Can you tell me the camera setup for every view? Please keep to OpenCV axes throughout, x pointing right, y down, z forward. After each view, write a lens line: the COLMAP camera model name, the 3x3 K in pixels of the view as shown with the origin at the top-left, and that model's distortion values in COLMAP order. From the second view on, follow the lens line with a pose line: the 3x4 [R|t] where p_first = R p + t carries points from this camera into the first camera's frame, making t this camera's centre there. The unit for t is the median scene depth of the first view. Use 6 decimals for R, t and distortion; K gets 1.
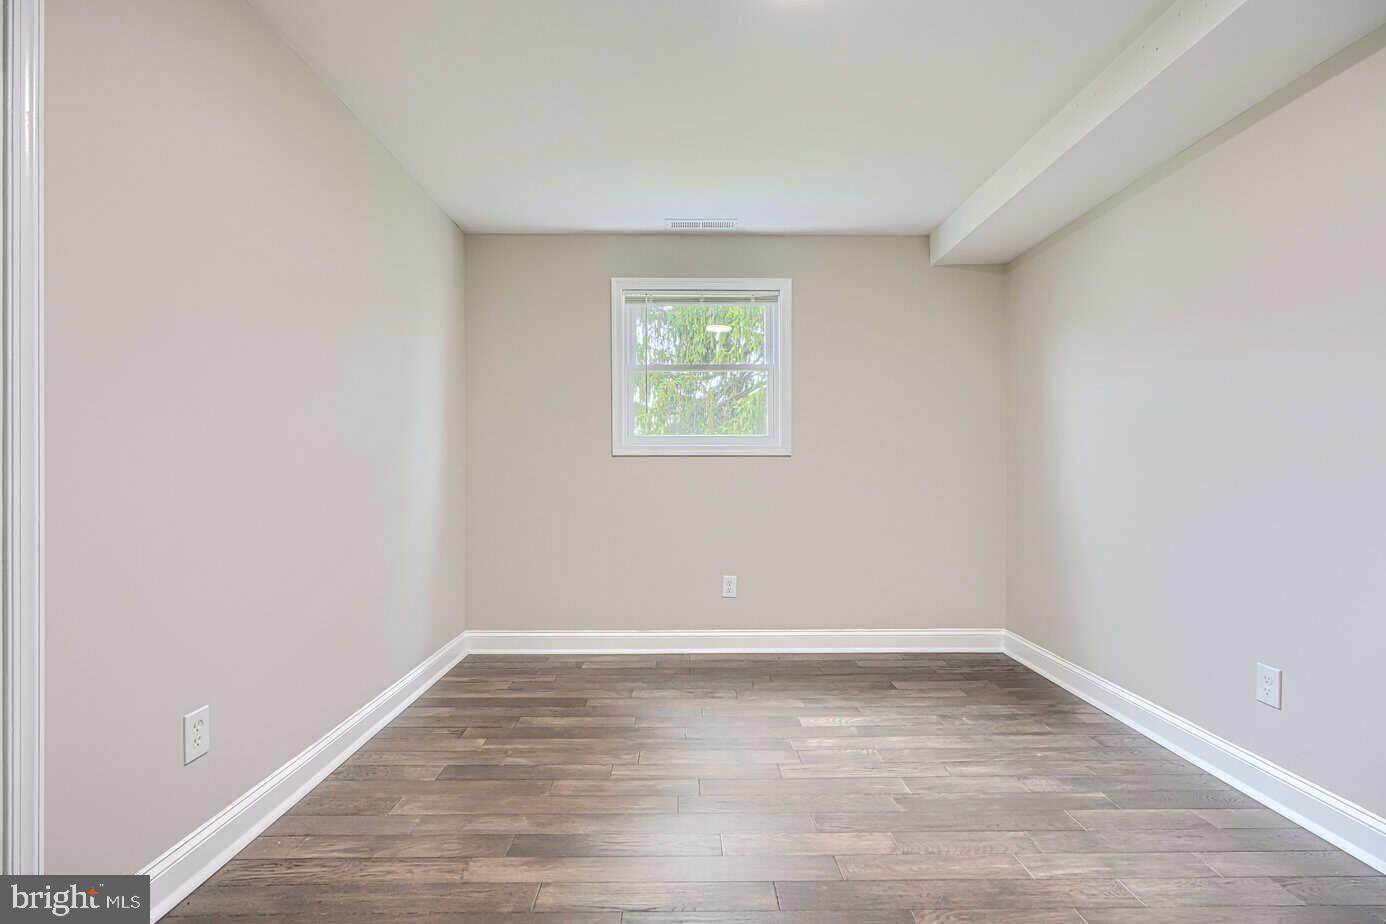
lens RADIAL K [[620.8, 0, 699.6], [0, 620.8, 461.7], [0, 0, 1]] dist [-0.002732, 0.001828]
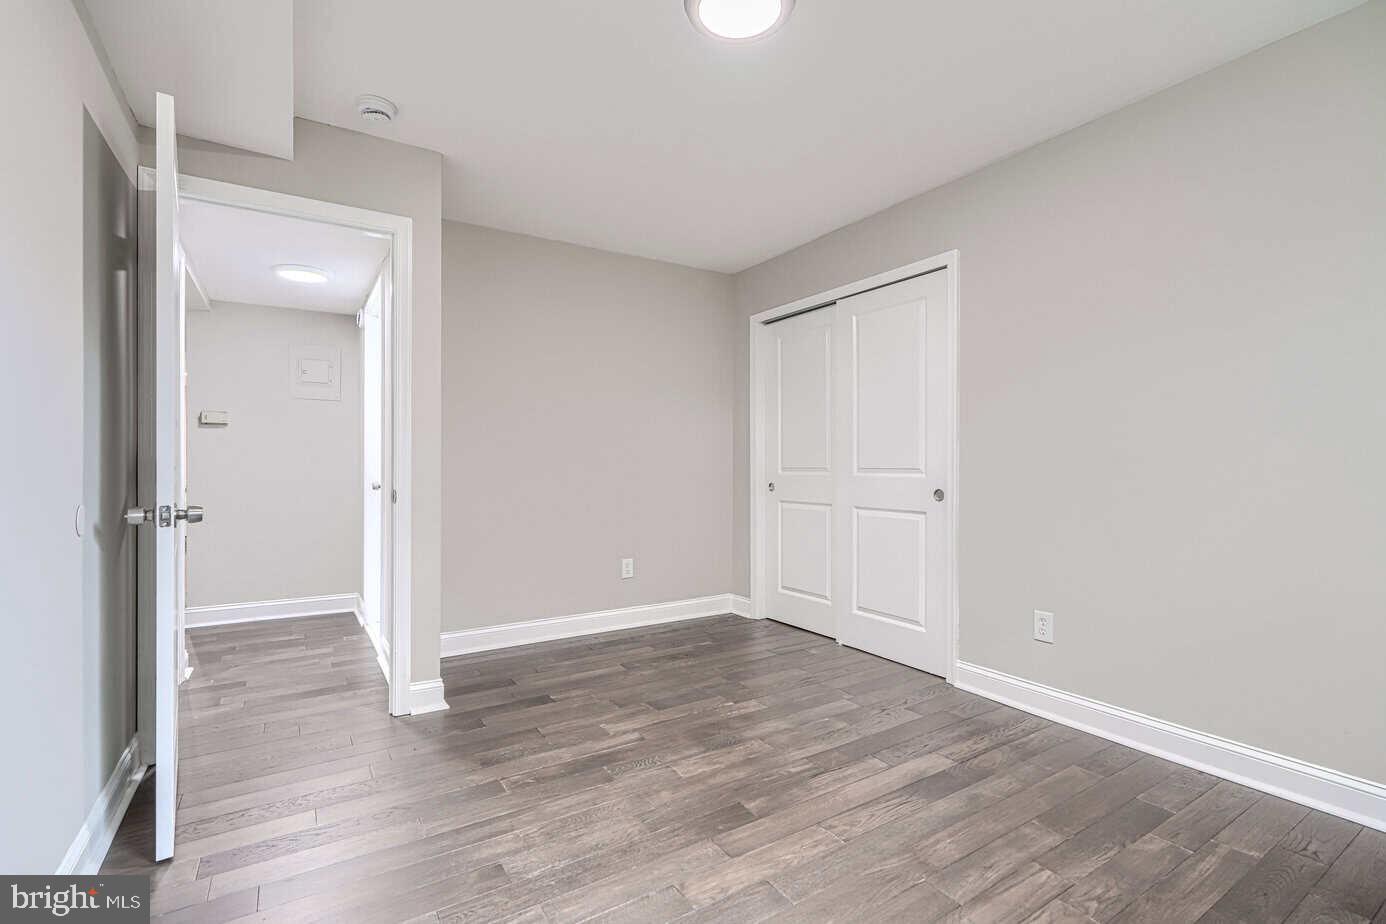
lens RADIAL K [[620.8, 0, 687.6], [0, 620.8, 463.3], [0, 0, 1]] dist [-0.002732, 0.001828]
pose [[-0.843992, 0.005126, -0.536331, 0.732756], [0.004315, 0.999987, 0.002767, 0.008666], [0.536338, 0.000021, -0.844003, 1.642846]]
